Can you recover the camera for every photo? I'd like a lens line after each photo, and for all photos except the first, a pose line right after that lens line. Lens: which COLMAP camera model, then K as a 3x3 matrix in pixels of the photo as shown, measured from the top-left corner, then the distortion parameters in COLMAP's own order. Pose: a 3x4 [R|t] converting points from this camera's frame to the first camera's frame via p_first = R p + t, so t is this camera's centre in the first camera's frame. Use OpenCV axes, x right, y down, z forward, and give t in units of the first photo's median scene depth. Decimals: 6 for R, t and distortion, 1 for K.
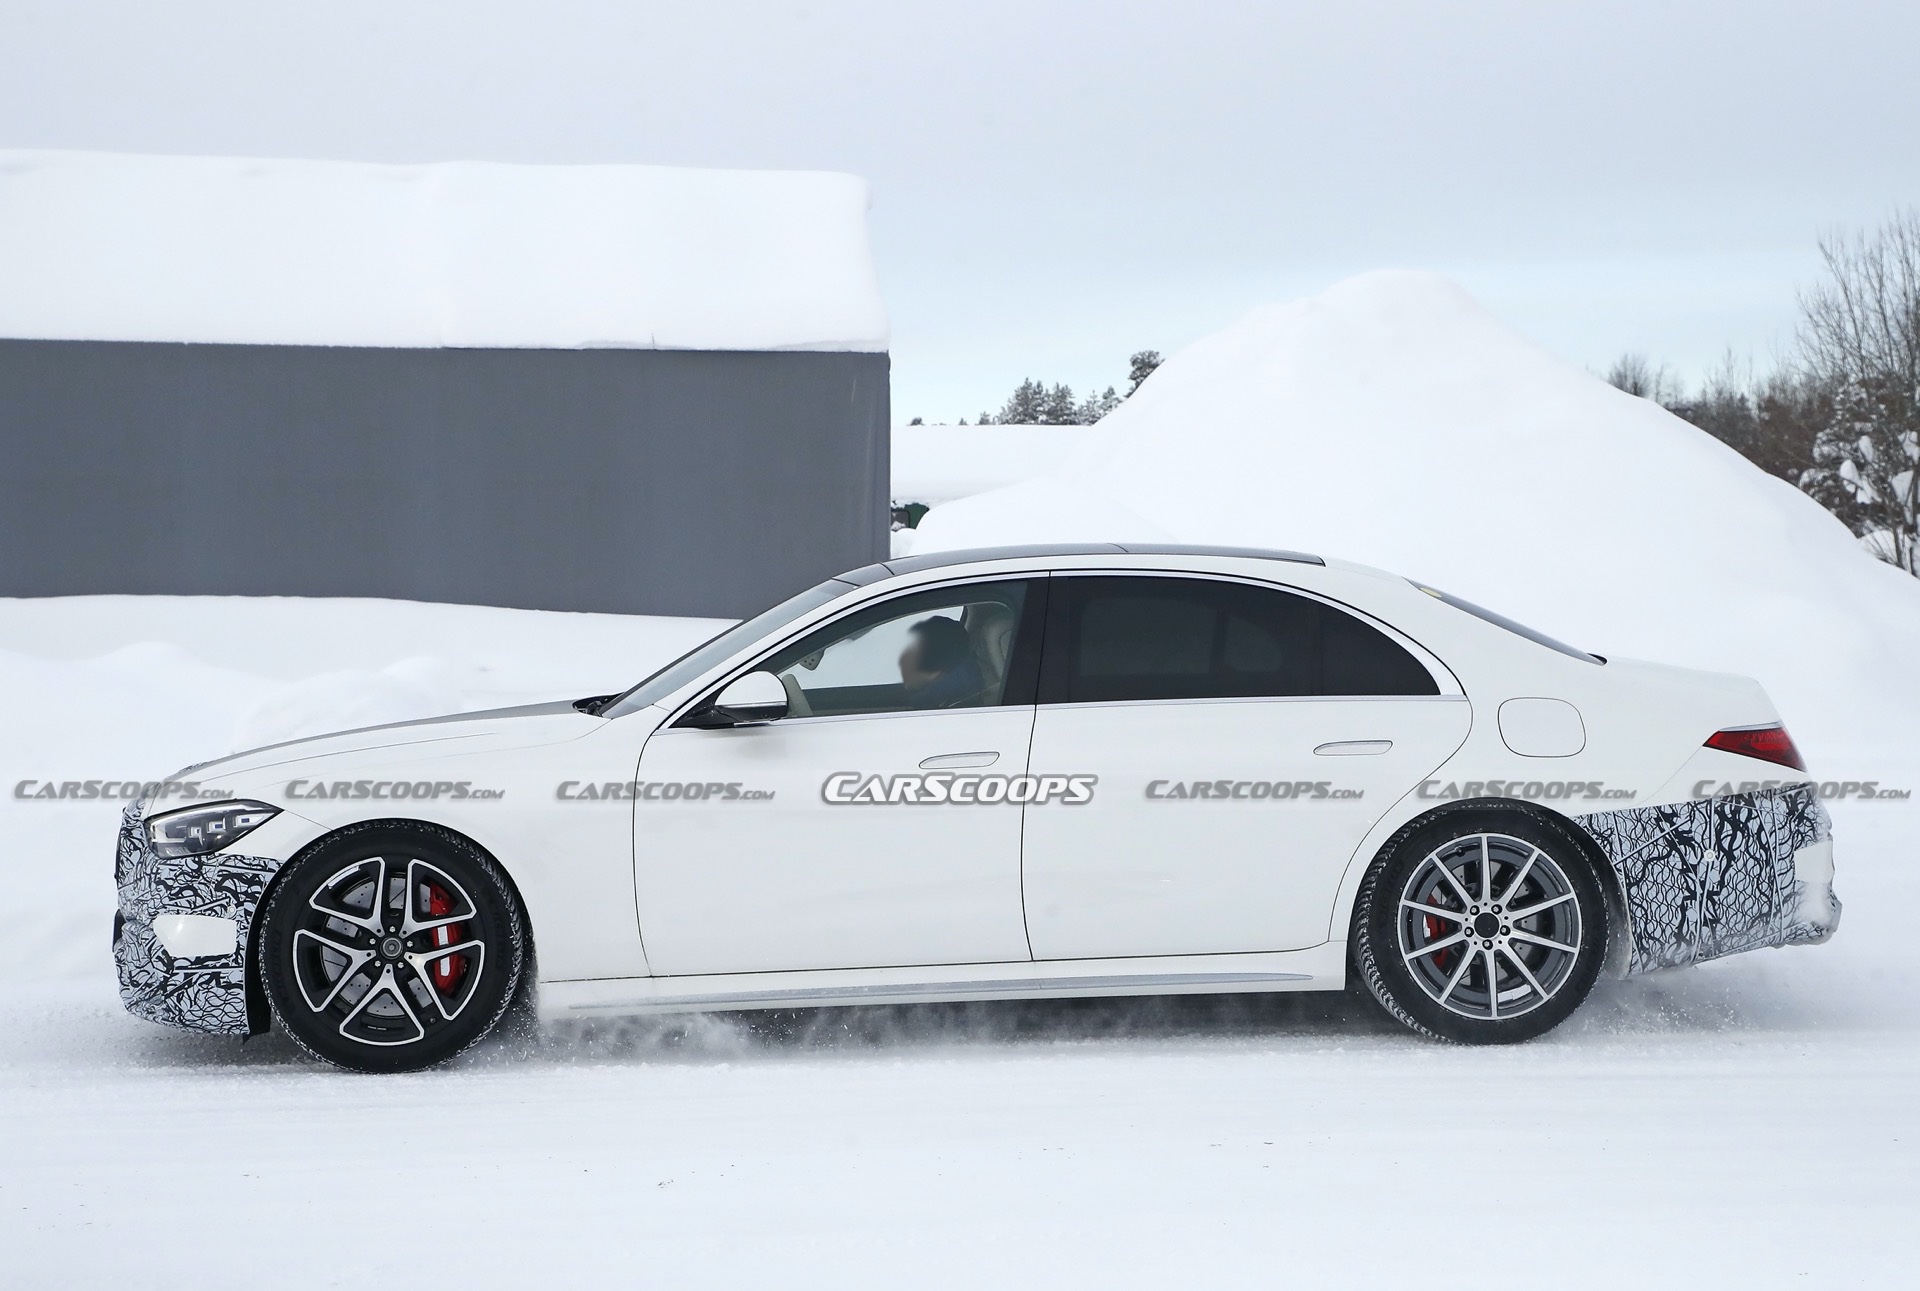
lens RADIAL K [[3305.4, 0, 986.8], [0, 3305.4, 531.0], [0, 0, 1]] dist [0.203290, 0.000000]
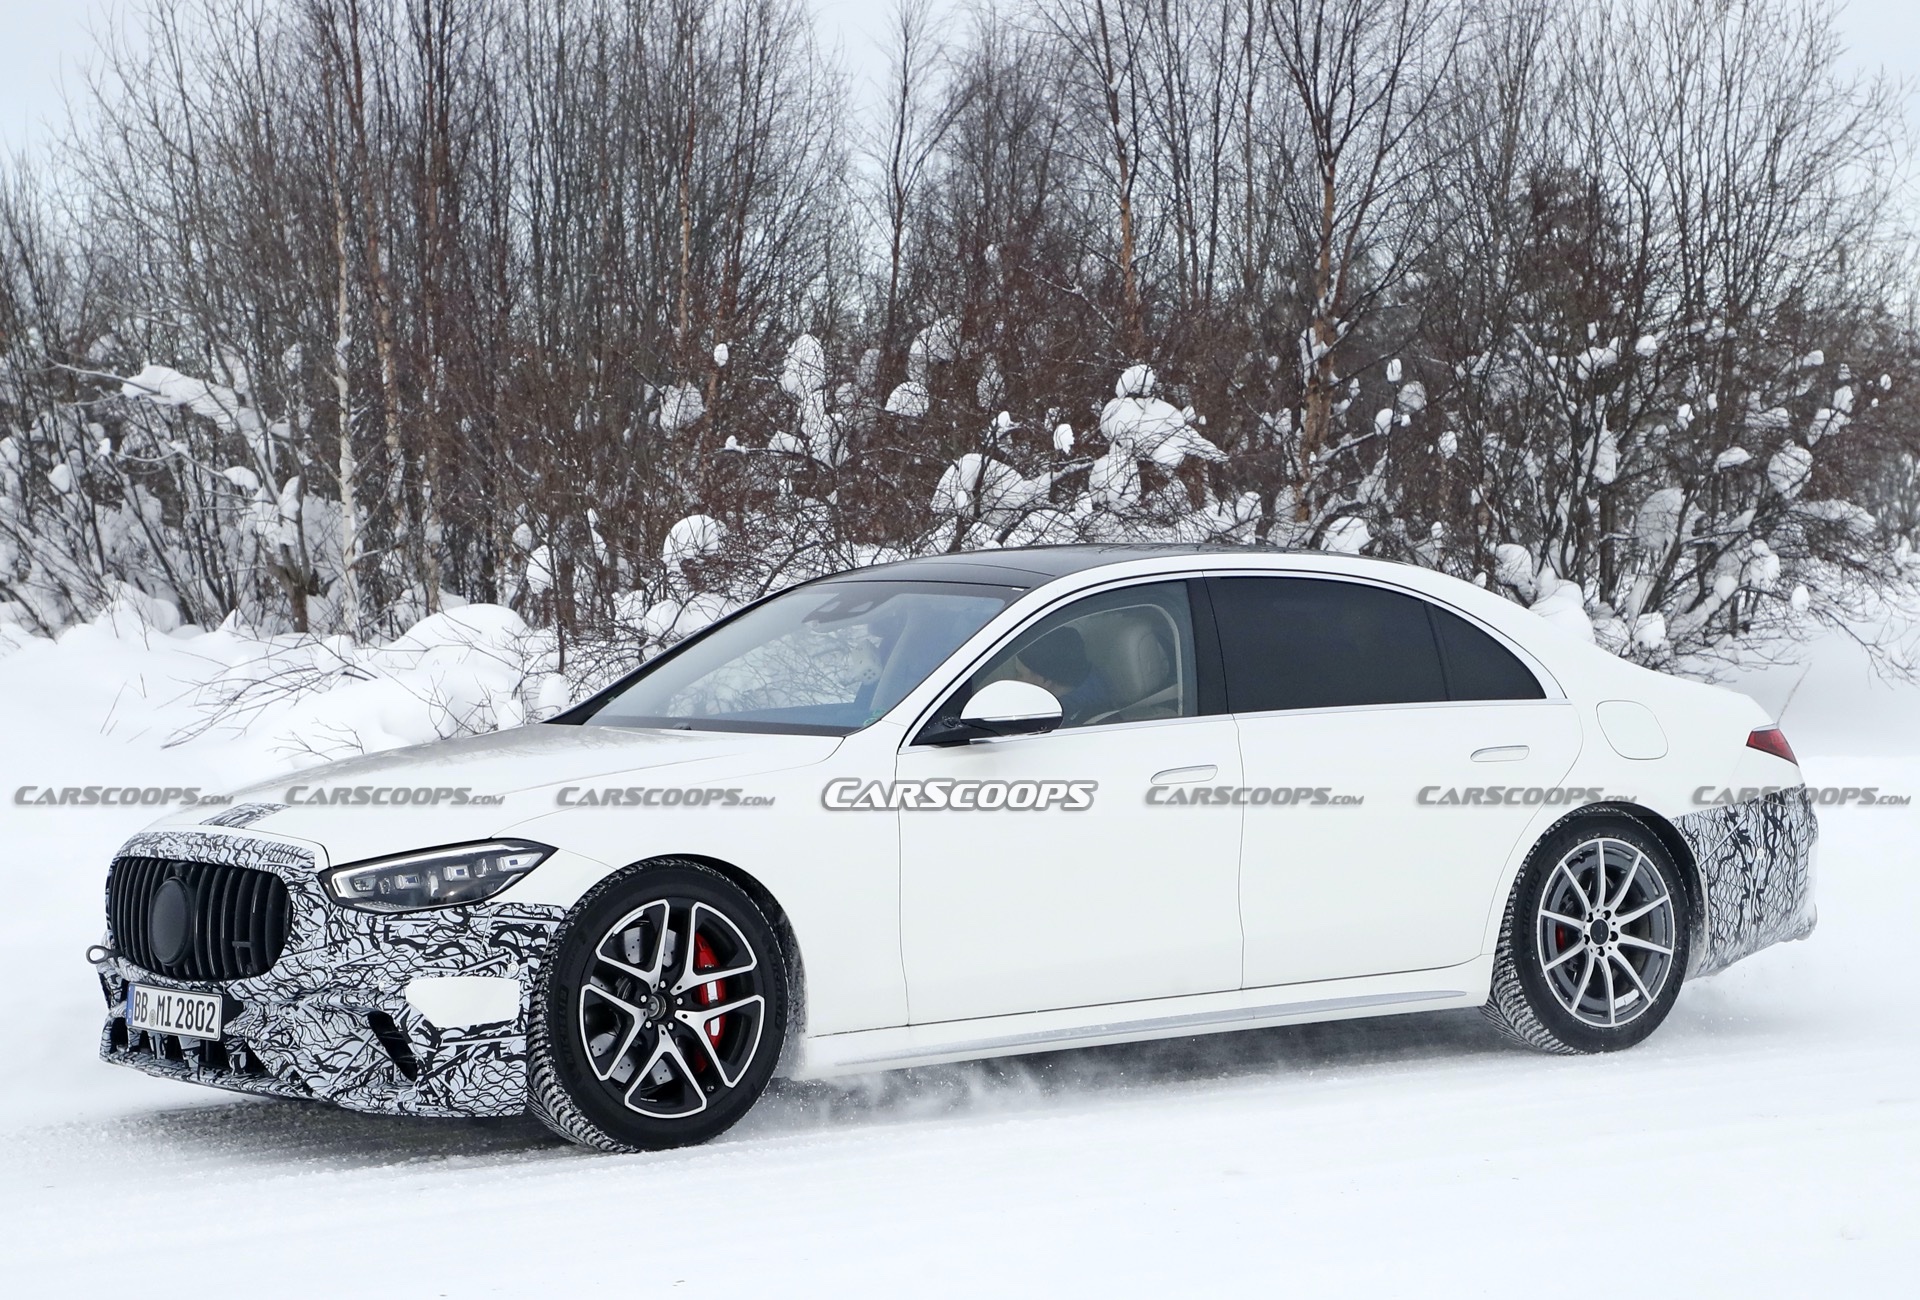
lens RADIAL K [[4538.2, 0, 1121.8], [0, 4538.2, 479.2], [0, 0, 1]] dist [0.314783, 0.000000]
pose [[0.843912, 0.011419, 0.536360, -0.689606], [-0.002230, 0.999839, -0.017778, 0.009217], [-0.536477, 0.013806, 0.843802, -0.061468]]
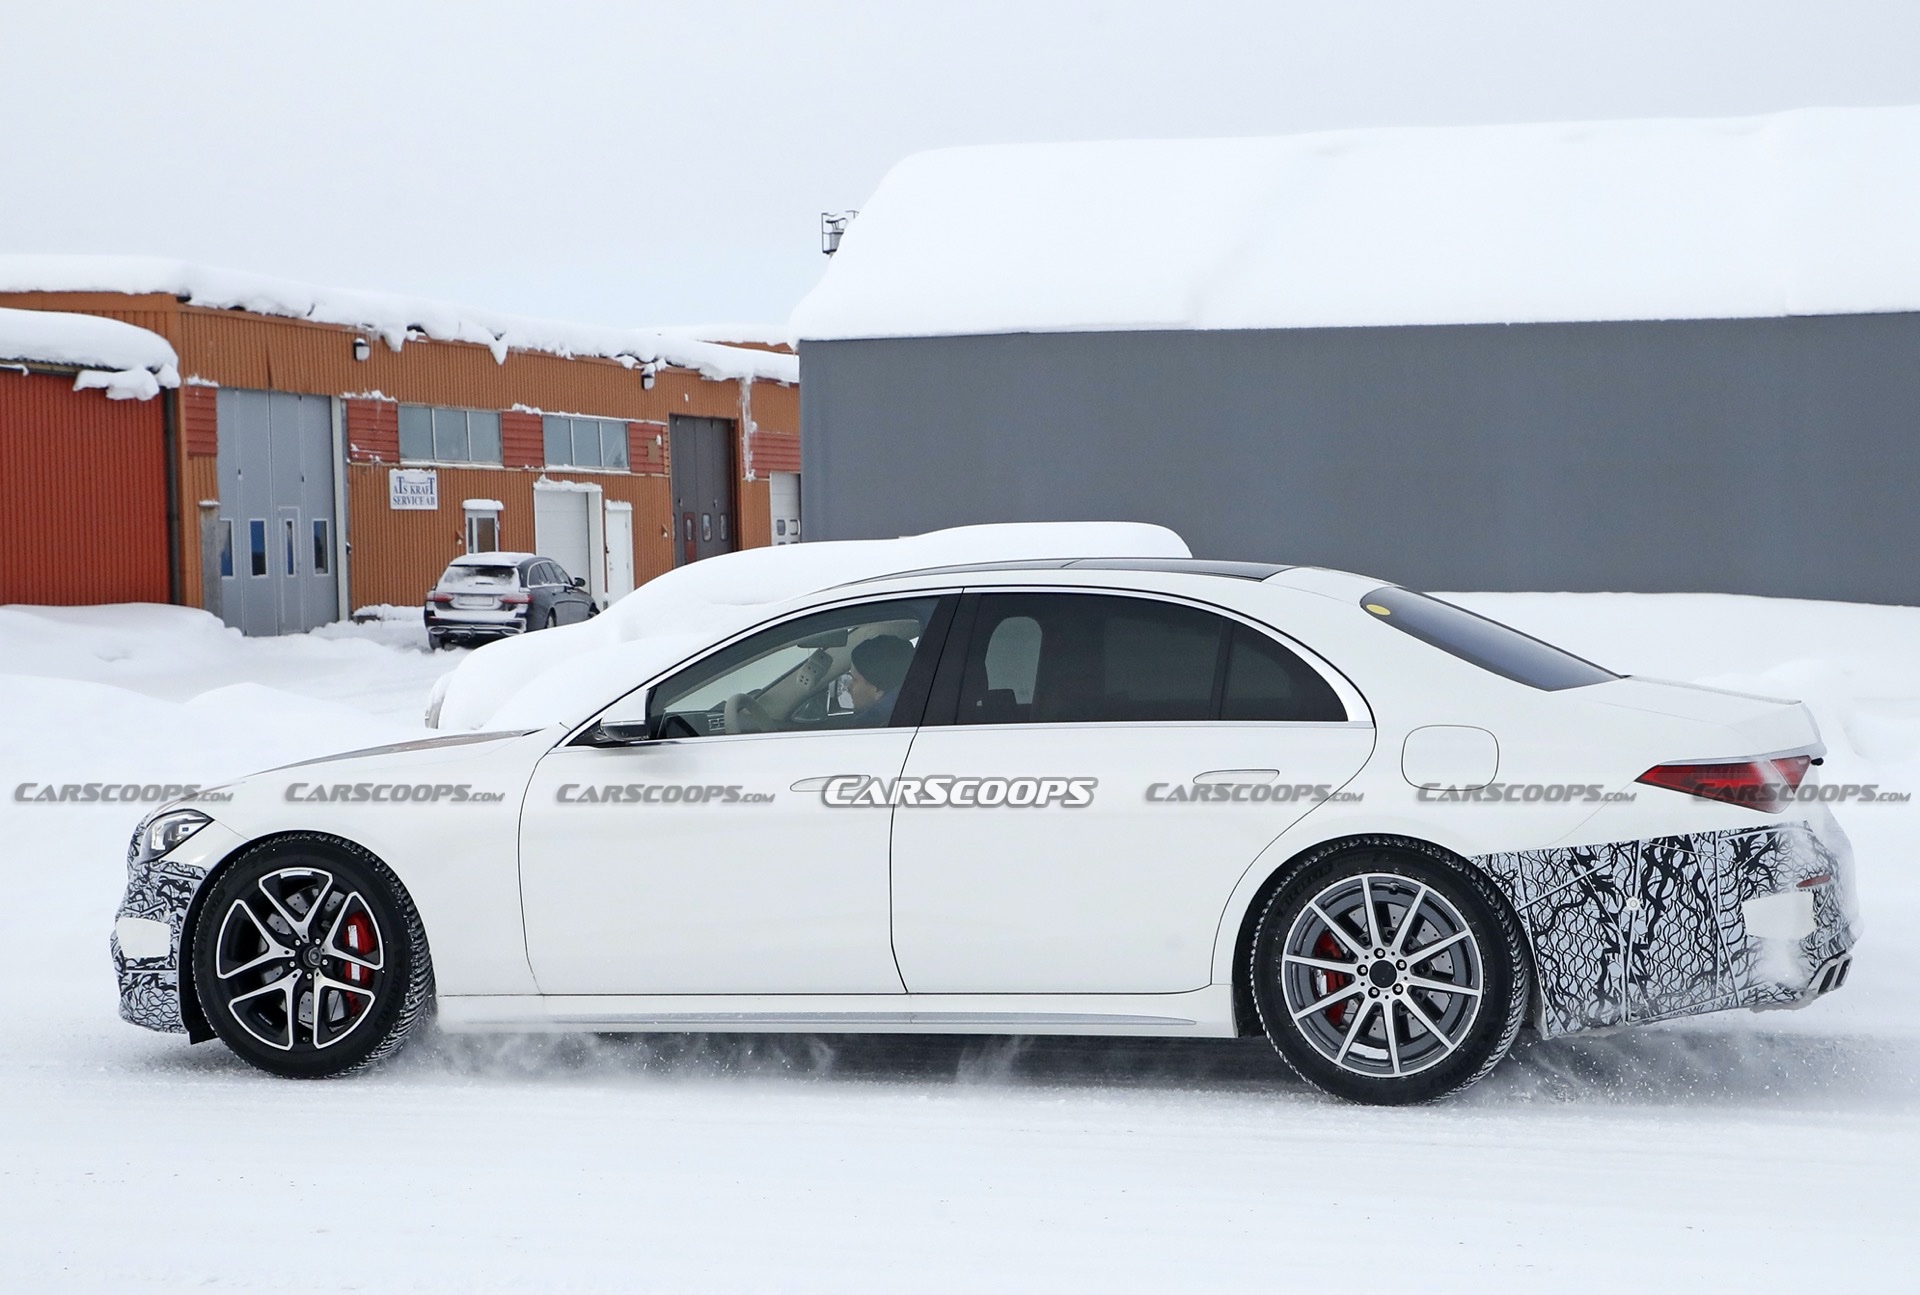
lens RADIAL K [[3615.7, 0, 1003.2], [0, 3615.7, 507.4], [0, 0, 1]] dist [0.192223, 0.000000]
pose [[0.929596, -0.010361, -0.368434, 0.421741], [0.009073, 0.999945, -0.005228, -0.005467], [0.368468, 0.001518, 0.929639, 0.031502]]
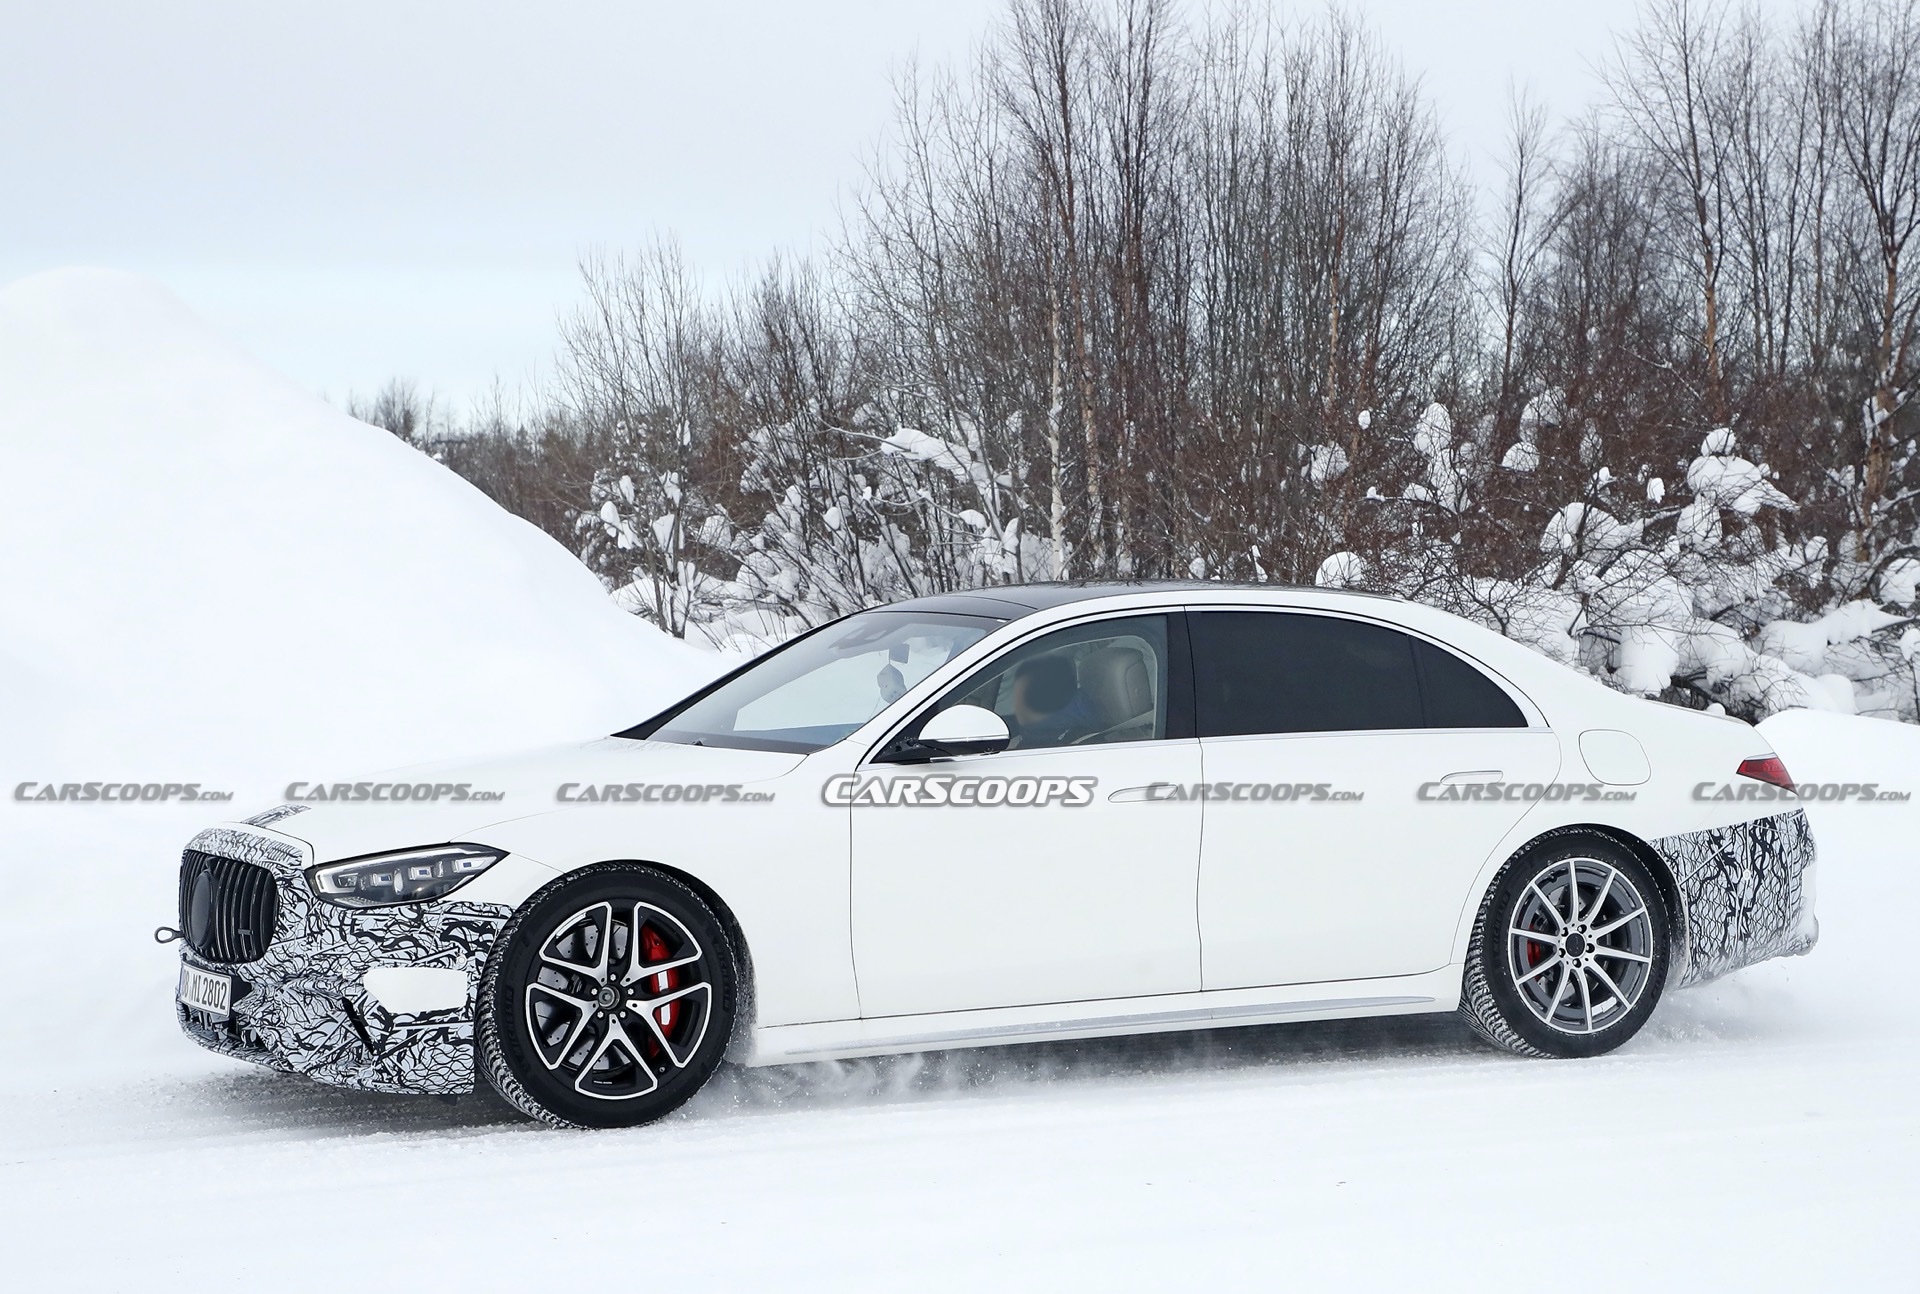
lens RADIAL K [[3747.4, 0, 1097.2], [0, 3747.4, 534.0], [0, 0, 1]] dist [0.228433, 0.000000]
pose [[0.920661, 0.015646, 0.390049, -0.456669], [-0.011179, 0.999843, -0.013719, 0.006148], [-0.390203, 0.008271, 0.920692, -0.042931]]
